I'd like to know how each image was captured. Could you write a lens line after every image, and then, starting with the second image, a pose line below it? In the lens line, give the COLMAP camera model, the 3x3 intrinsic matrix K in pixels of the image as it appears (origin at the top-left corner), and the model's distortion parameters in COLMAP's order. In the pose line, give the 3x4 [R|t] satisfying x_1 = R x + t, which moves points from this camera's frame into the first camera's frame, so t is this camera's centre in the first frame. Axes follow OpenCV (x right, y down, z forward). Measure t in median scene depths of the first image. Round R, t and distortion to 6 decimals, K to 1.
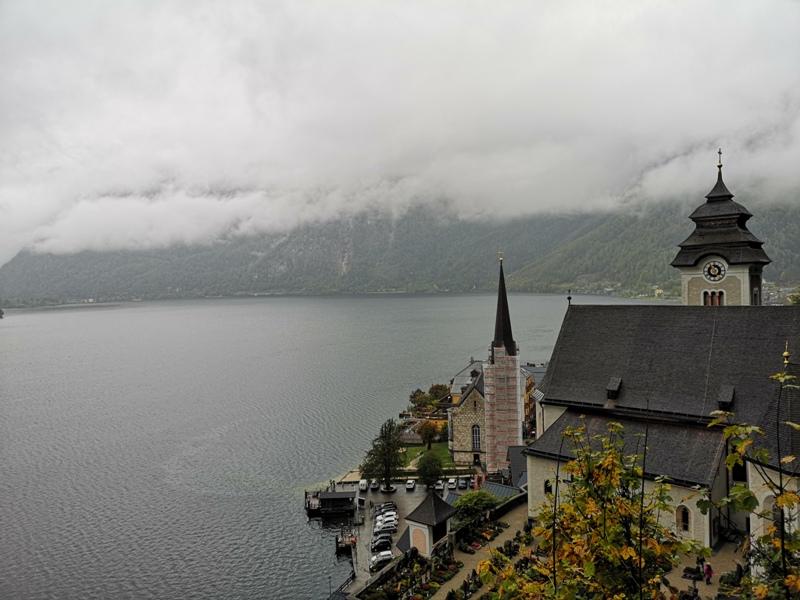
lens RADIAL K [[609.7, 0, 400.0], [0, 609.7, 300.0], [0, 0, 1]] dist [0.072033, -0.071548]
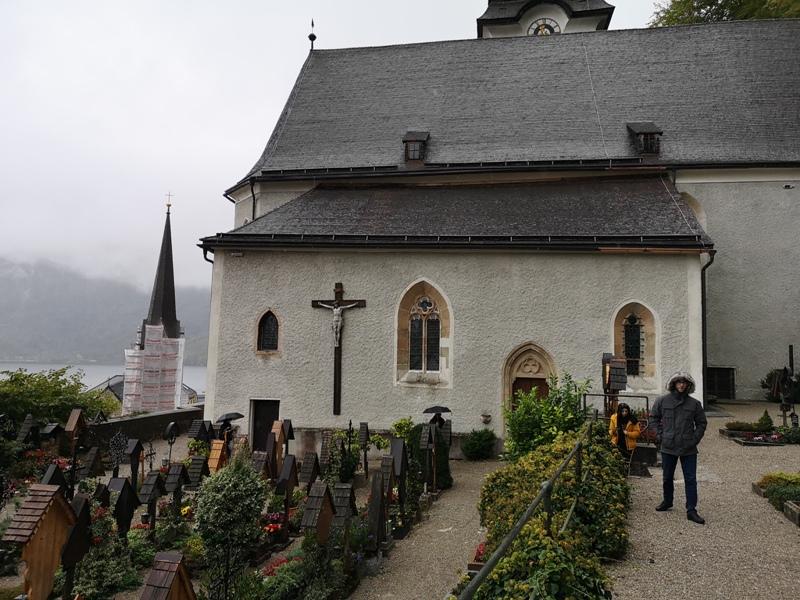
lens RADIAL K [[609.7, 0, 400.0], [0, 609.7, 300.0], [0, 0, 1]] dist [0.072033, -0.071548]
pose [[0.860283, 0.105073, 0.498871, 0.051746], [-0.035382, 0.988477, -0.147178, 0.139451], [-0.508587, 0.108963, 0.854088, 0.267357]]
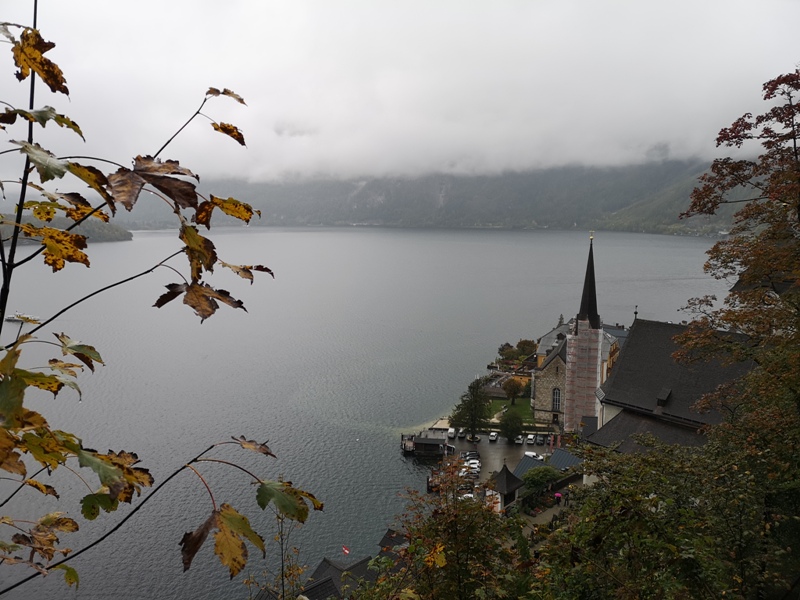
lens RADIAL K [[609.7, 0, 400.0], [0, 609.7, 300.0], [0, 0, 1]] dist [0.072033, -0.071548]
pose [[0.987241, 0.052968, -0.150162, 0.003378], [-0.035465, 0.992507, 0.116931, -0.072381], [0.155231, -0.110114, 0.981722, -0.106619]]
